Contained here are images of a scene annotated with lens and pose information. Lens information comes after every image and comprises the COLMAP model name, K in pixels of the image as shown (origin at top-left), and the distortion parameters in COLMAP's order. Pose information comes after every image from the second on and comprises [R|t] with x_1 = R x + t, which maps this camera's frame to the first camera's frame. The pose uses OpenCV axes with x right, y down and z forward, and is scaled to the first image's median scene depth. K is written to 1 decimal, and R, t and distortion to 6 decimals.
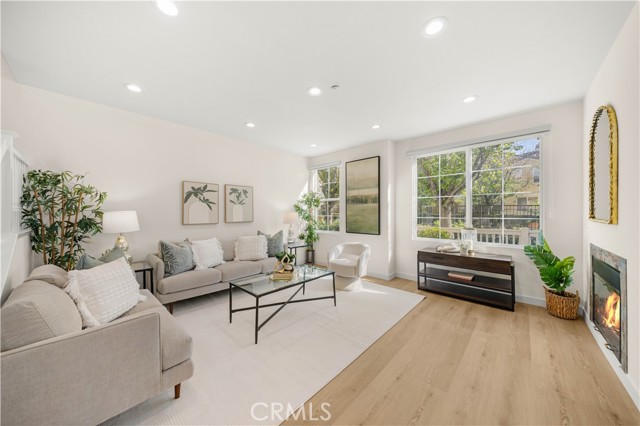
lens RADIAL K [[218.7, 0, 319.6], [0, 218.7, 212.0], [0, 0, 1]] dist [-0.000684, -0.000640]
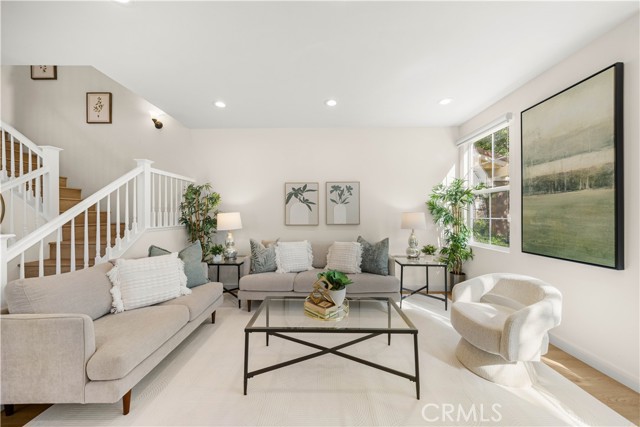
lens RADIAL K [[218.7, 0, 319.7], [0, 218.7, 217.0], [0, 0, 1]] dist [-0.000684, -0.000640]
pose [[0.672023, 0.006306, -0.740503, 0.209817], [0.004368, 0.999913, 0.012479, 0.006090], [0.740517, -0.011621, 0.671937, 0.368150]]
